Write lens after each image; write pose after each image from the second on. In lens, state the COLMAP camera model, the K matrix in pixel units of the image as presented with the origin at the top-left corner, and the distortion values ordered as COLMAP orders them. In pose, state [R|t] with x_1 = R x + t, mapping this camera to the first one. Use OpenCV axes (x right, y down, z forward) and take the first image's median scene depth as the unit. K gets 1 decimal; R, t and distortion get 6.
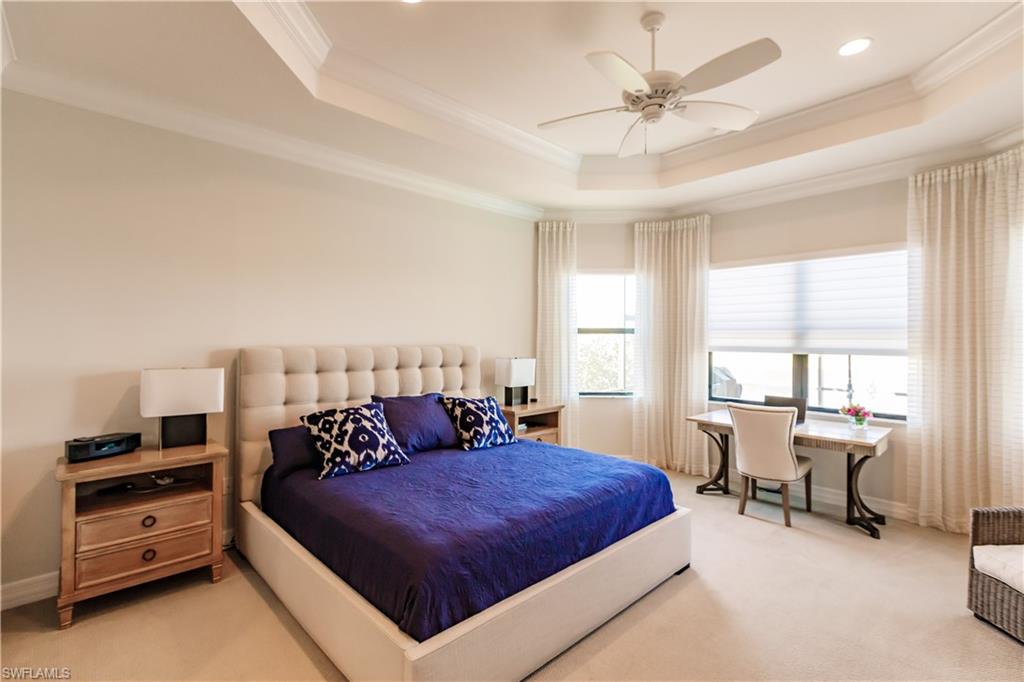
lens RADIAL K [[464.8, 0, 515.6], [0, 464.8, 331.7], [0, 0, 1]] dist [0.001122, -0.000156]
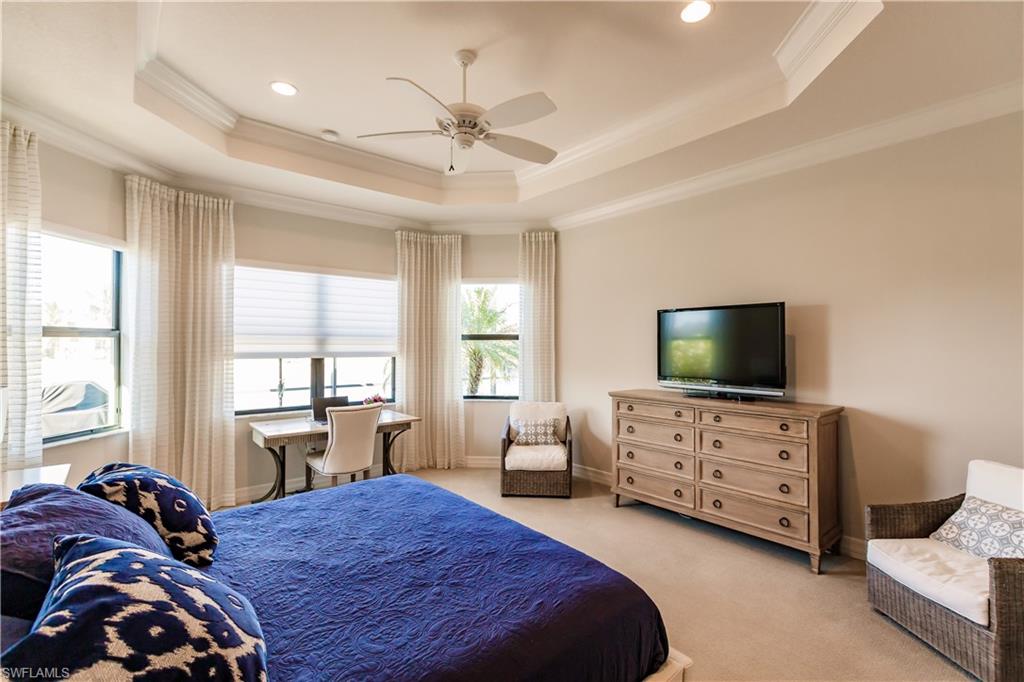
lens RADIAL K [[453.1, 0, 514.8], [0, 453.1, 337.3], [0, 0, 1]] dist [0.002451, 0.000065]
pose [[0.060957, 0.012130, 0.998067, -0.441324], [-0.014438, 0.999832, -0.011269, 0.004289], [-0.998036, -0.013723, 0.061122, 0.472832]]
